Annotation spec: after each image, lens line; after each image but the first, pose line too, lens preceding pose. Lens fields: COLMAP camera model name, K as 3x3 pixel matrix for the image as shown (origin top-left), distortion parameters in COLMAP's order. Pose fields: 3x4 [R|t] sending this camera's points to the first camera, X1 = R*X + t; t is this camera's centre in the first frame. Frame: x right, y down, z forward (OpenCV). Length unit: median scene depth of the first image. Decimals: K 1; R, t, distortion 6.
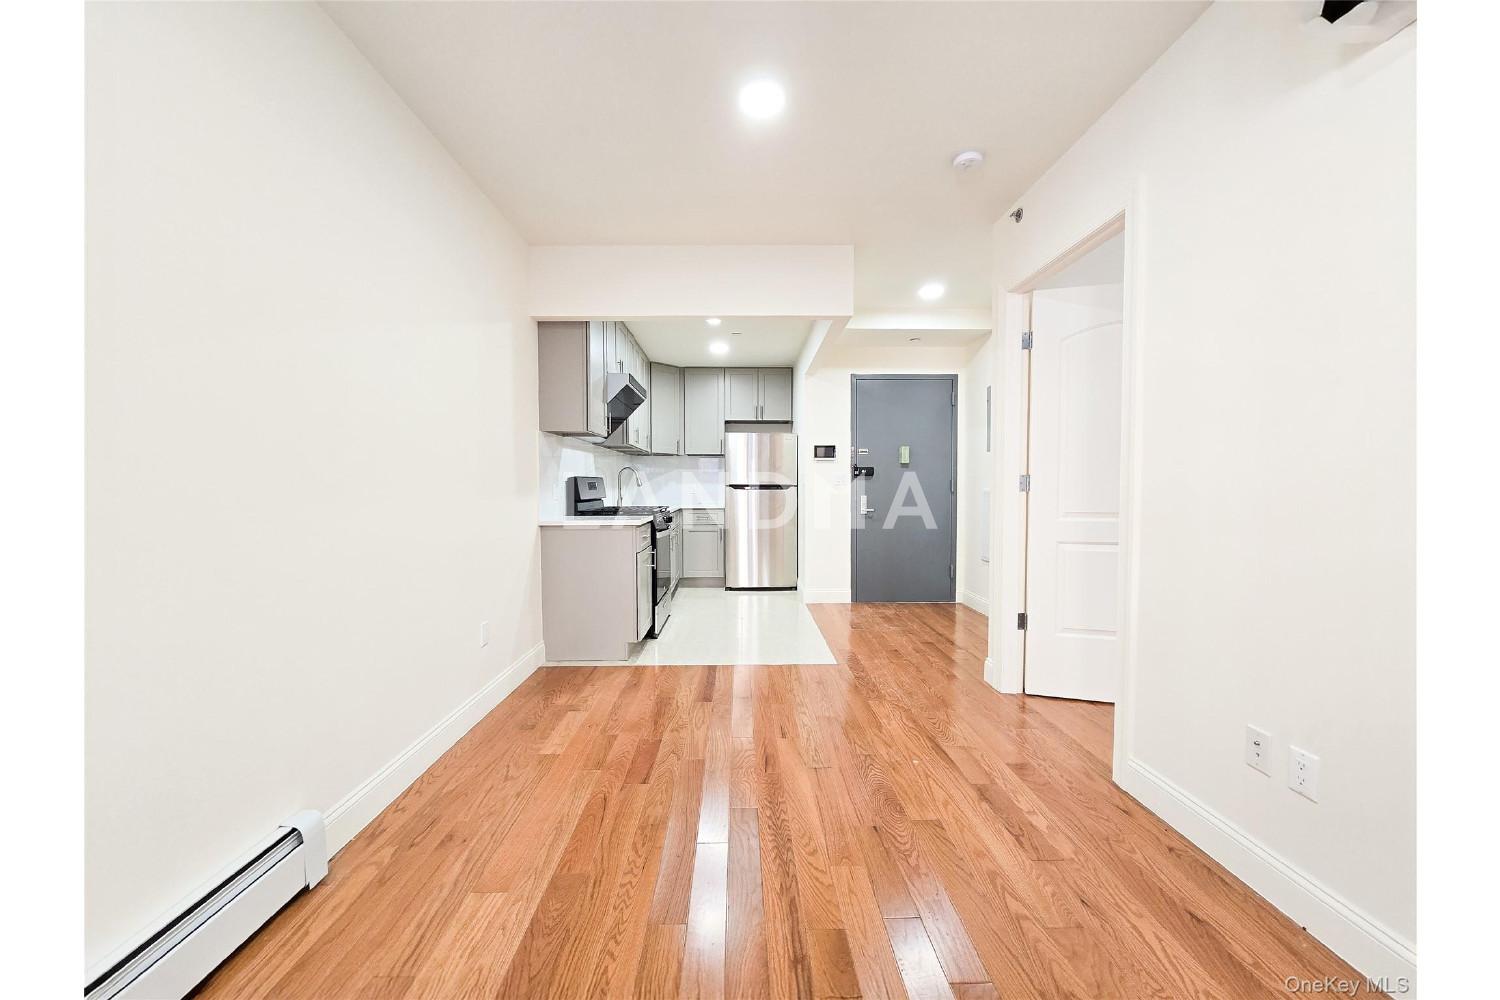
lens RADIAL K [[547.3, 0, 750.0], [0, 547.3, 500.0], [0, 0, 1]] dist [0.000053, -0.000006]
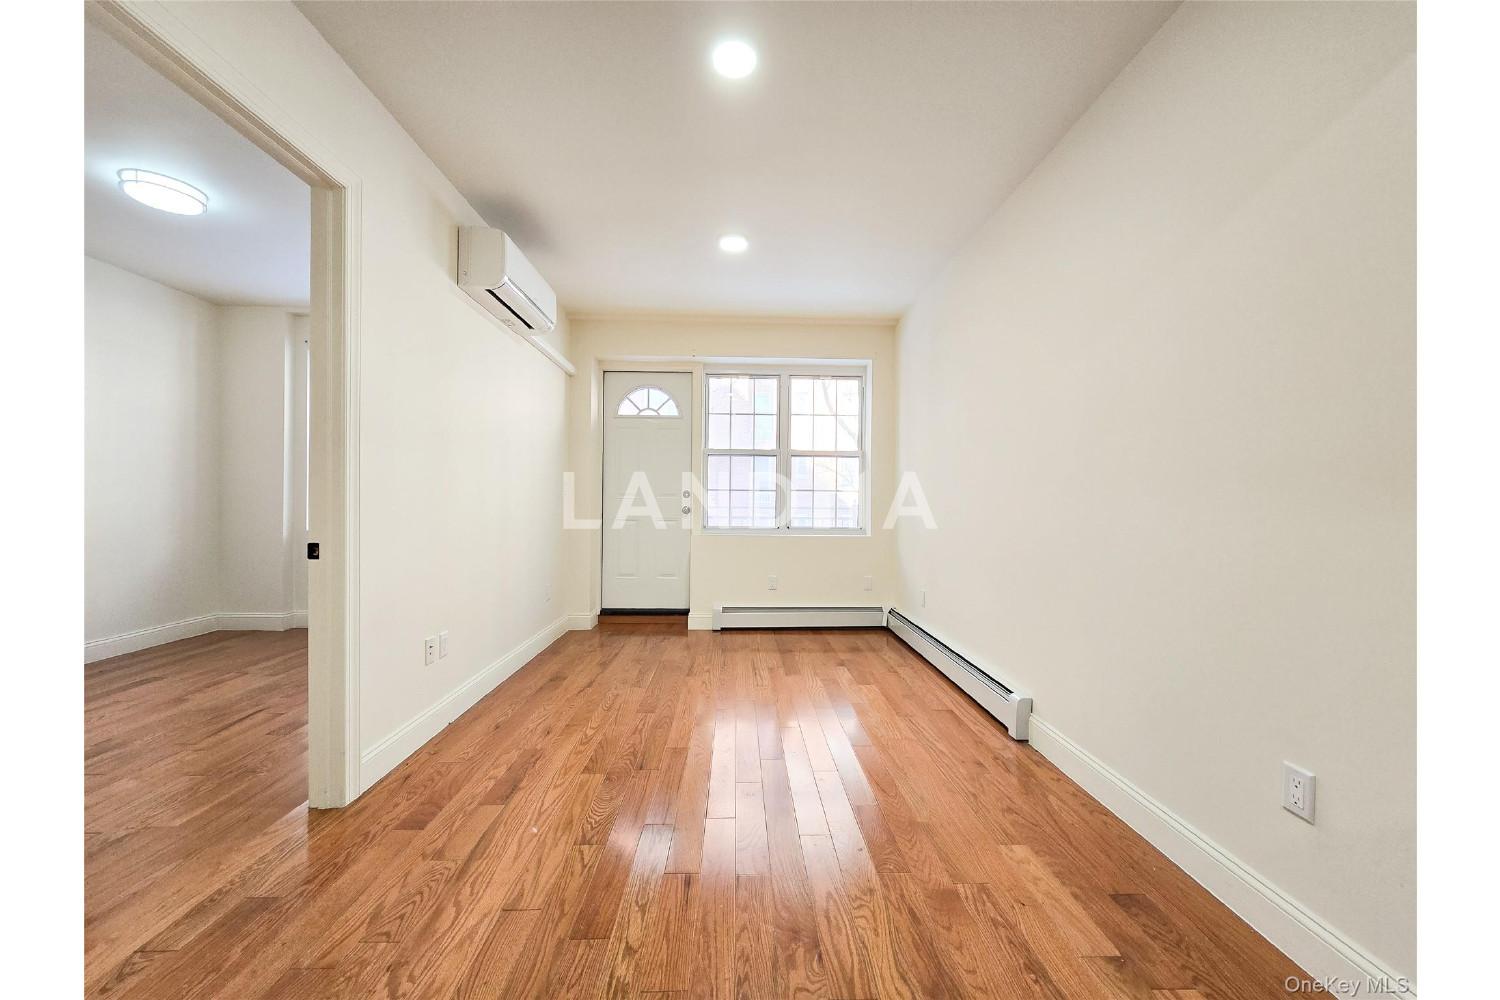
lens RADIAL K [[547.3, 0, 750.0], [0, 547.3, 500.0], [0, 0, 1]] dist [0.000053, -0.000006]
pose [[-0.999992, -0.003122, -0.002566, -0.003511], [-0.003189, 0.999648, 0.026324, -0.010340], [0.002483, 0.026332, -0.999650, 0.761624]]
